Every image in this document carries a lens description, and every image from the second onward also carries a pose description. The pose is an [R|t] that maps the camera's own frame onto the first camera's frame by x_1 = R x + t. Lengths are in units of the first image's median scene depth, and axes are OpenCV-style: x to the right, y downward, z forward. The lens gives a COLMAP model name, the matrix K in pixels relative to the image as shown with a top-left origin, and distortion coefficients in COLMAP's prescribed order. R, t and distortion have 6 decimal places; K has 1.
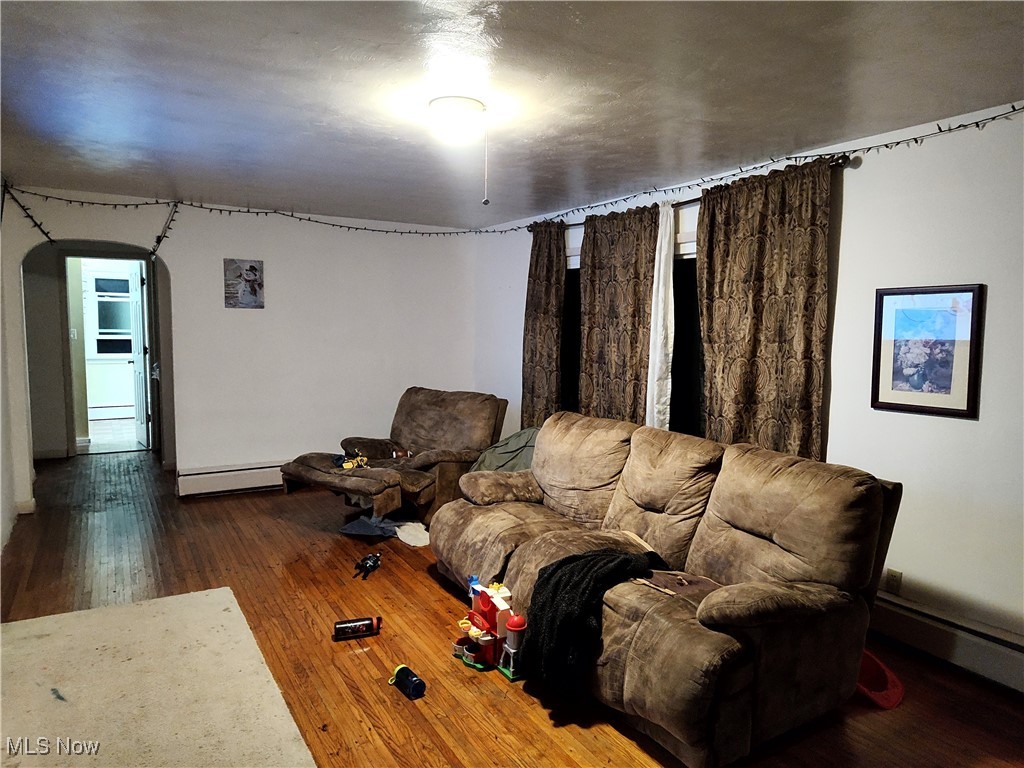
lens RADIAL K [[695.7, 0, 517.7], [0, 695.7, 381.2], [0, 0, 1]] dist [0.052480, -0.055785]
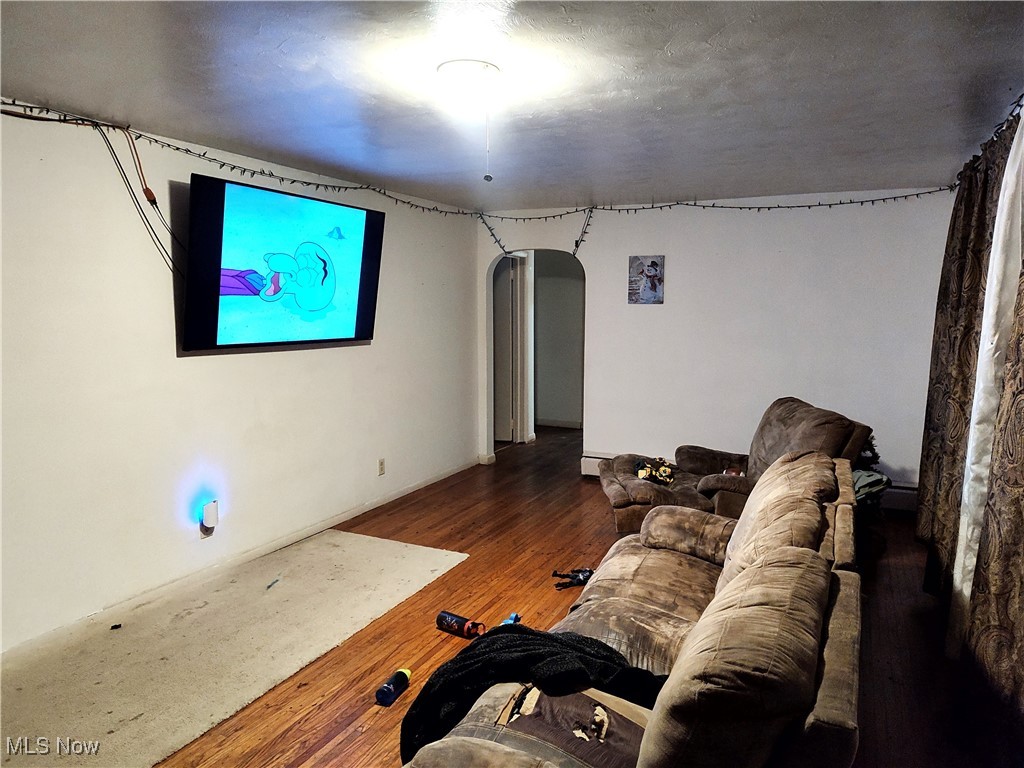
lens RADIAL K [[695.7, 0, 519.4], [0, 695.7, 391.8], [0, 0, 1]] dist [0.052480, -0.055785]
pose [[0.564467, 0.089425, -0.820598, 0.532939], [-0.068732, 0.995754, 0.061234, -0.041308], [0.822589, 0.021837, 0.568217, 0.431579]]
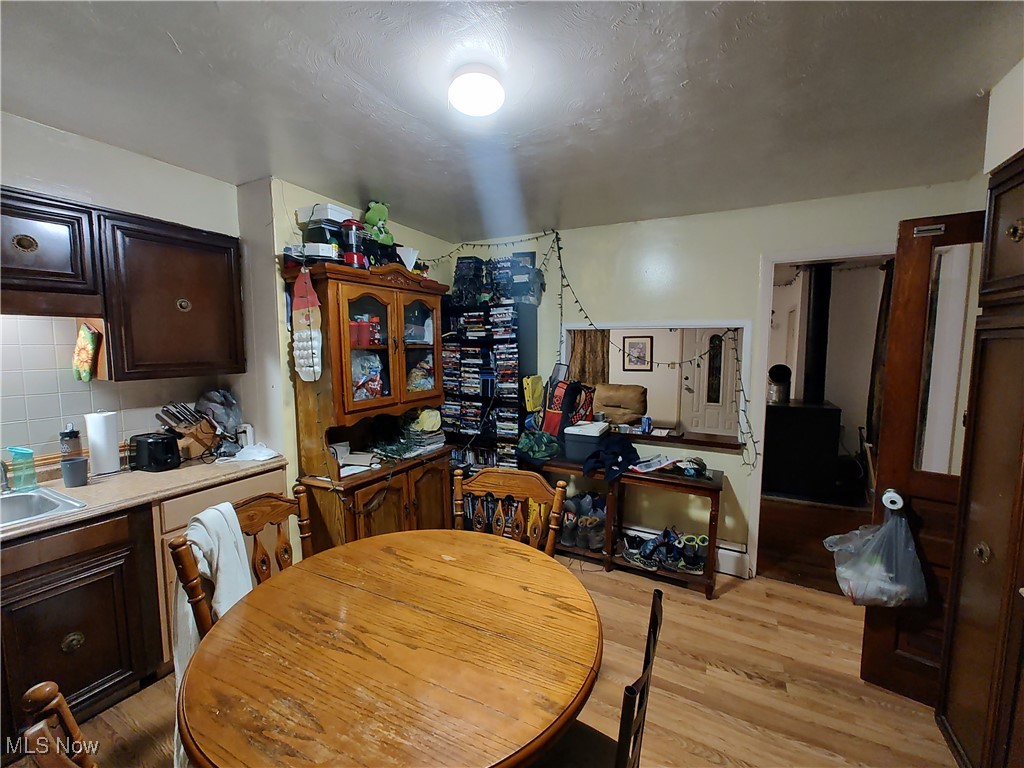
lens RADIAL K [[424.4, 0, 512.2], [0, 424.4, 381.8], [0, 0, 1]] dist [0.000467, 0.002140]
pose [[0.843041, -0.057512, 0.534765, -0.938249], [0.056174, 0.998244, 0.018801, 0.018981], [-0.534907, 0.014190, 0.844792, -0.408788]]
